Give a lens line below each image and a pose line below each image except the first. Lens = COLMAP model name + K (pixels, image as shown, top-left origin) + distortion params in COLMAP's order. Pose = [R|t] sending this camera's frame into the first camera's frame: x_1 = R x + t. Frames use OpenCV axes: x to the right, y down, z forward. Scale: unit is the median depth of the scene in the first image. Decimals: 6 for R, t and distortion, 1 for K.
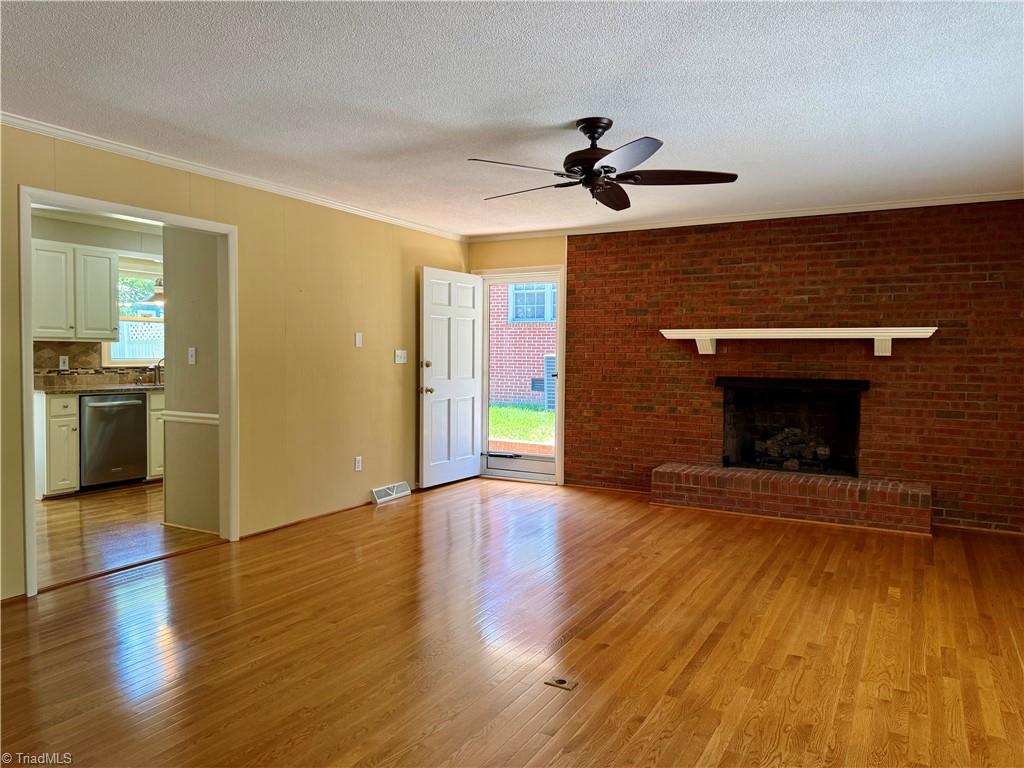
lens RADIAL K [[739.1, 0, 512.7], [0, 739.1, 386.9], [0, 0, 1]] dist [0.061157, -0.089497]
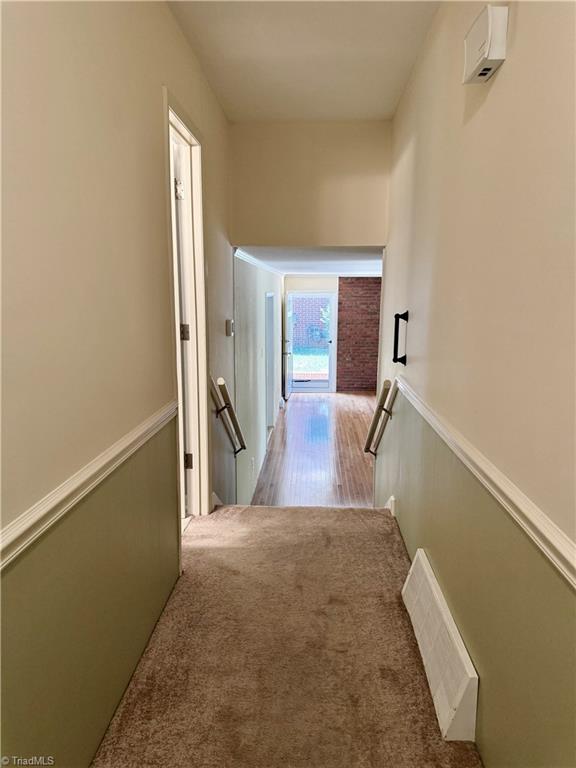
lens RADIAL K [[554.3, 0, 287.6], [0, 554.3, 383.8], [0, 0, 1]] dist [0.061157, -0.089497]
pose [[0.898542, -0.079327, 0.431660, -0.942788], [0.024745, 0.991122, 0.130631, -0.134596], [-0.438190, -0.106697, 0.892527, -0.491541]]
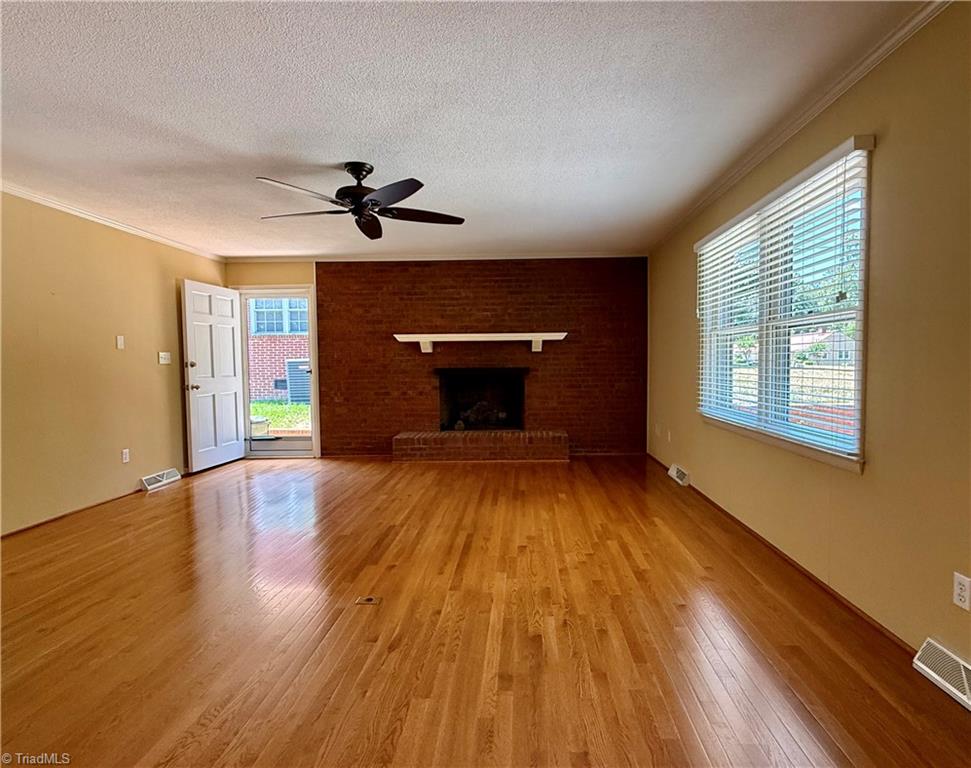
lens RADIAL K [[518.5, 0, 520.4], [0, 518.5, 382.4], [0, 0, 1]] dist [0.001855, -0.007061]
pose [[0.877495, -0.038984, 0.477999, -0.062582], [0.043592, 0.999048, 0.001454, 0.021540], [-0.477601, 0.019561, 0.878359, 0.056918]]
